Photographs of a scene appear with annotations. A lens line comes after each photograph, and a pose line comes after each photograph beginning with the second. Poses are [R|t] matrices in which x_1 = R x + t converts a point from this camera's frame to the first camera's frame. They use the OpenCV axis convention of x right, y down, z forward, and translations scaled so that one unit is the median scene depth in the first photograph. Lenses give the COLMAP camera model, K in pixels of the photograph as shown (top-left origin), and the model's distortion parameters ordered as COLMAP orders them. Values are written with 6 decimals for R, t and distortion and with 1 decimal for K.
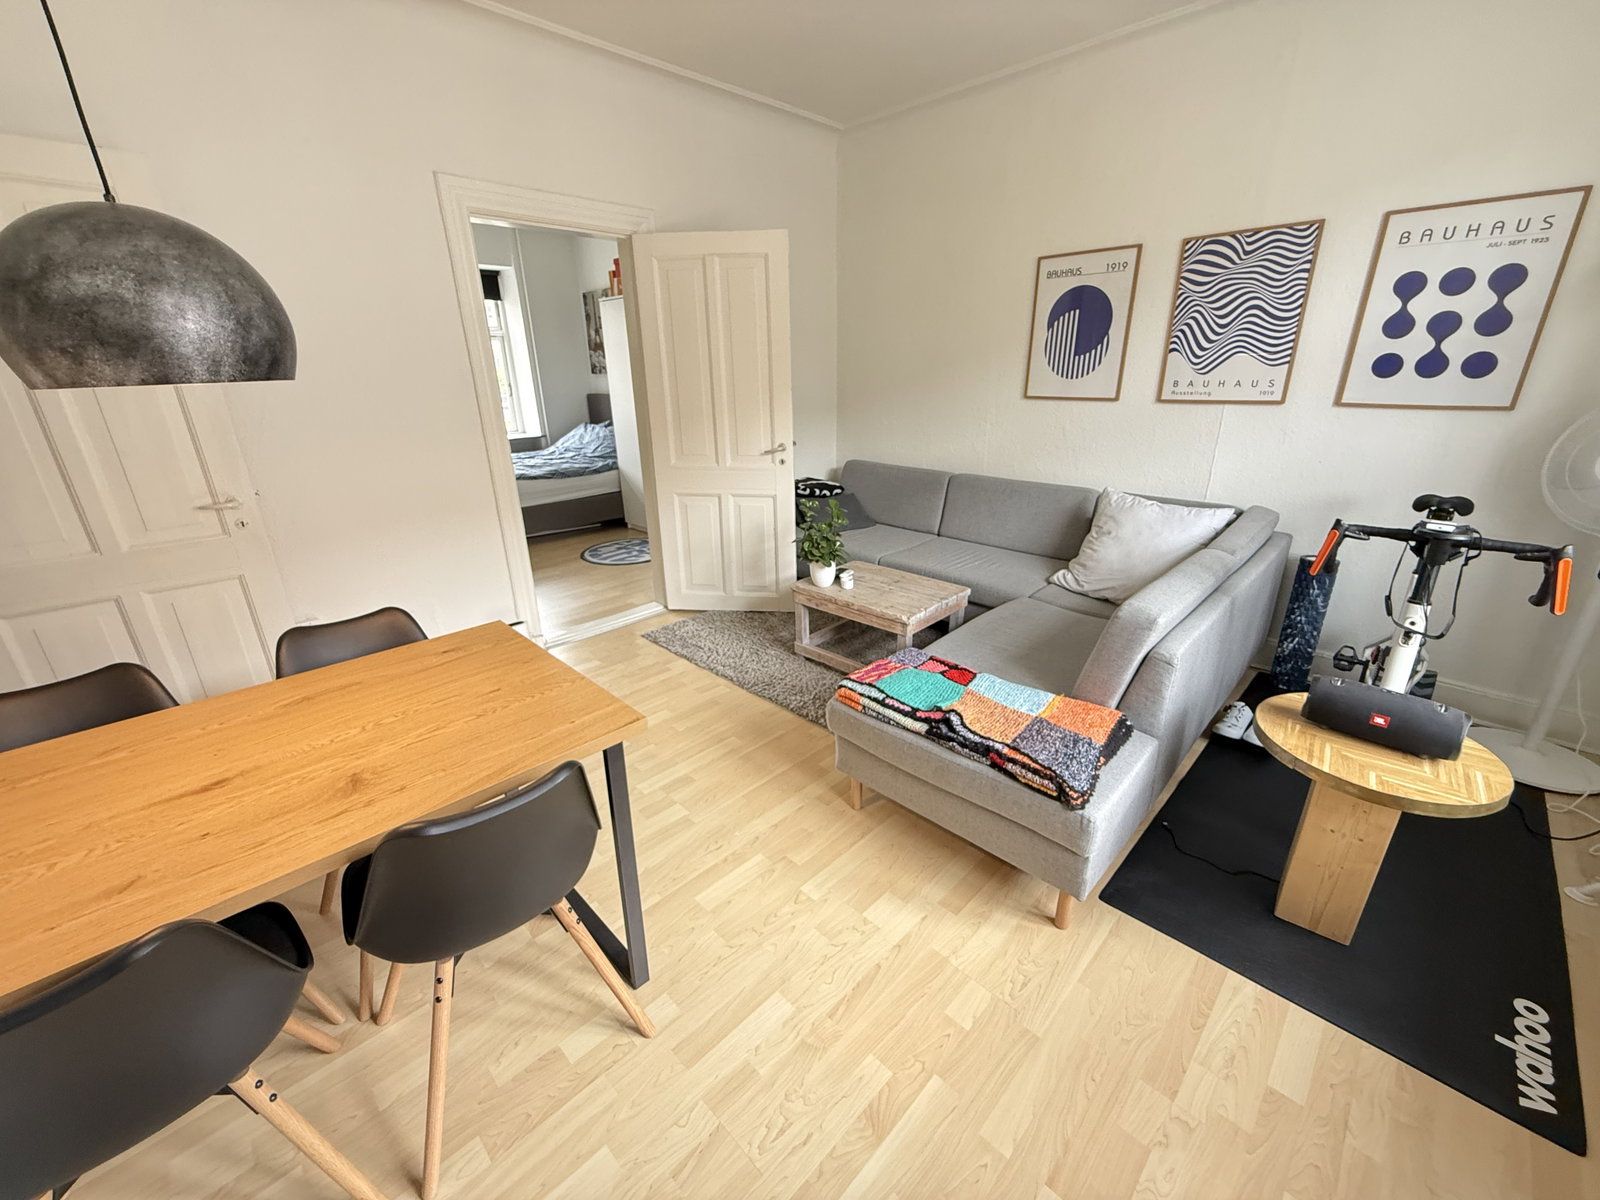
lens RADIAL K [[638.3, 0, 797.5], [0, 638.3, 601.5], [0, 0, 1]] dist [-0.000694, 0.000176]
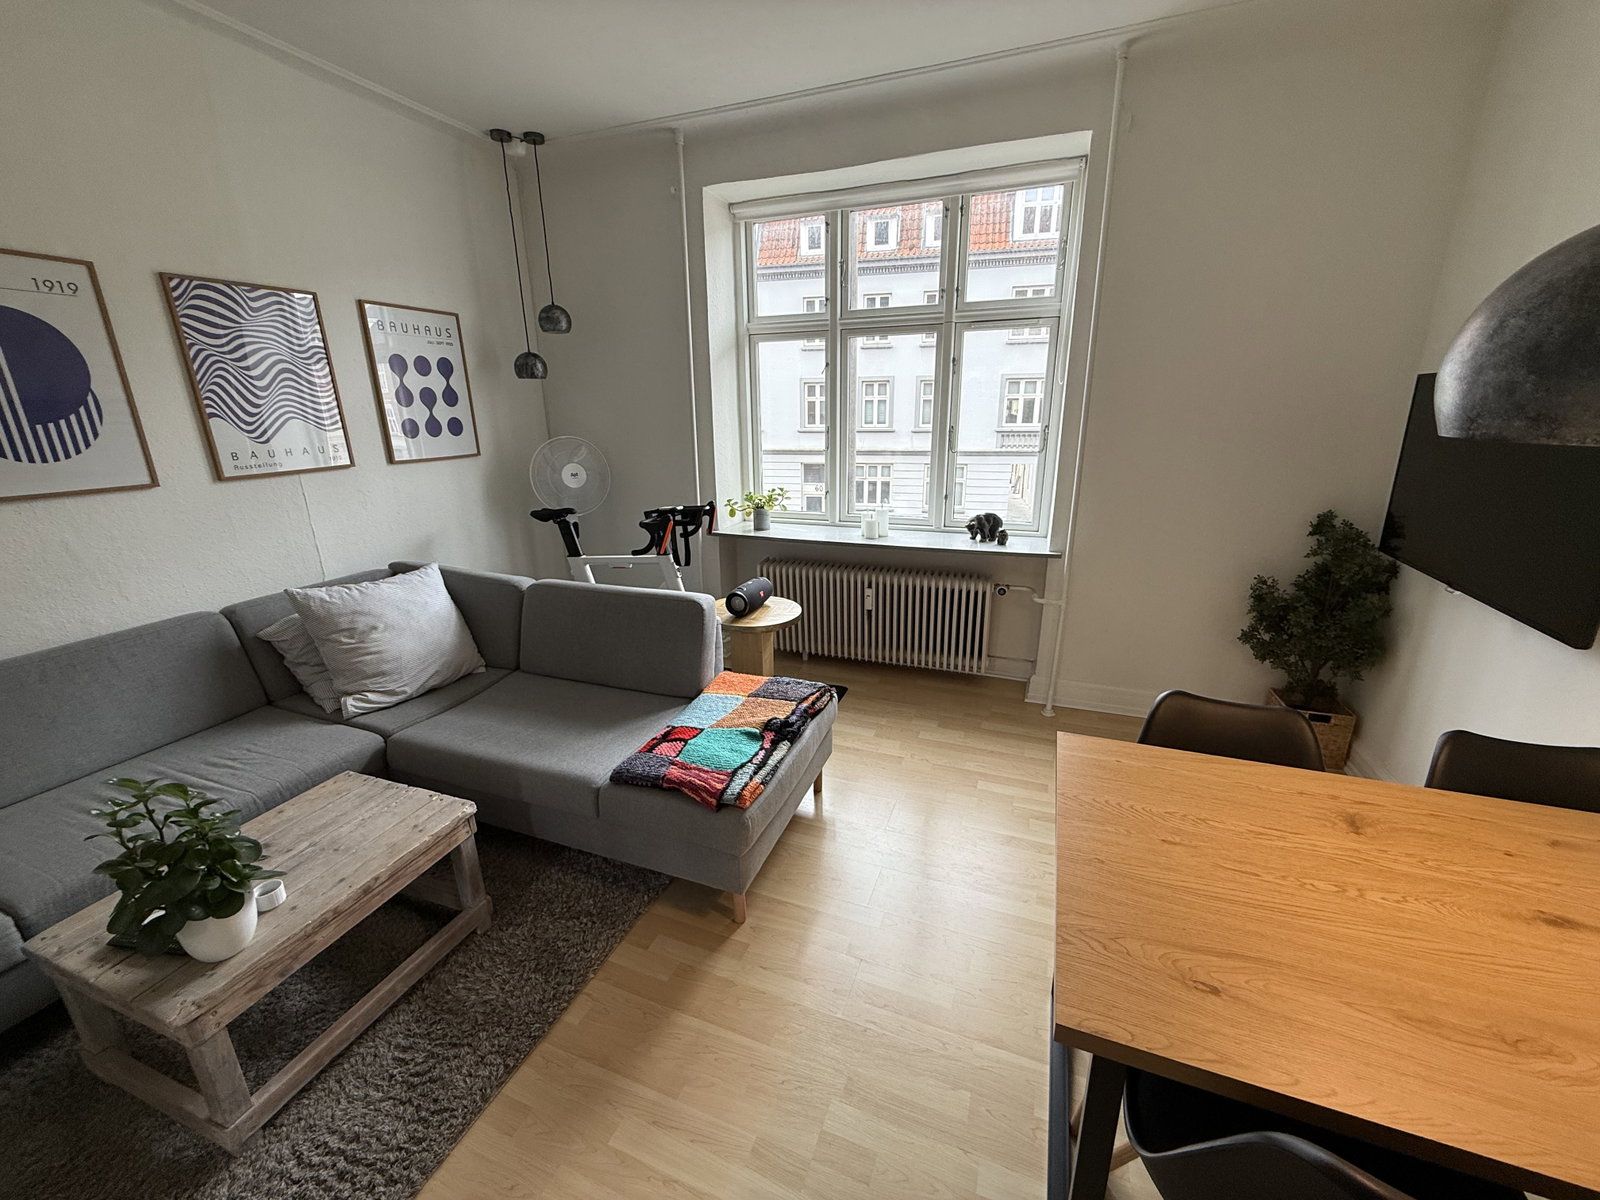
lens RADIAL K [[638.3, 0, 795.0], [0, 638.3, 599.0], [0, 0, 1]] dist [-0.000694, 0.000176]
pose [[-0.396642, -0.246603, 0.884230, -0.485796], [0.340978, 0.854747, 0.391334, -0.297351], [-0.852296, 0.456722, -0.254943, 0.781058]]
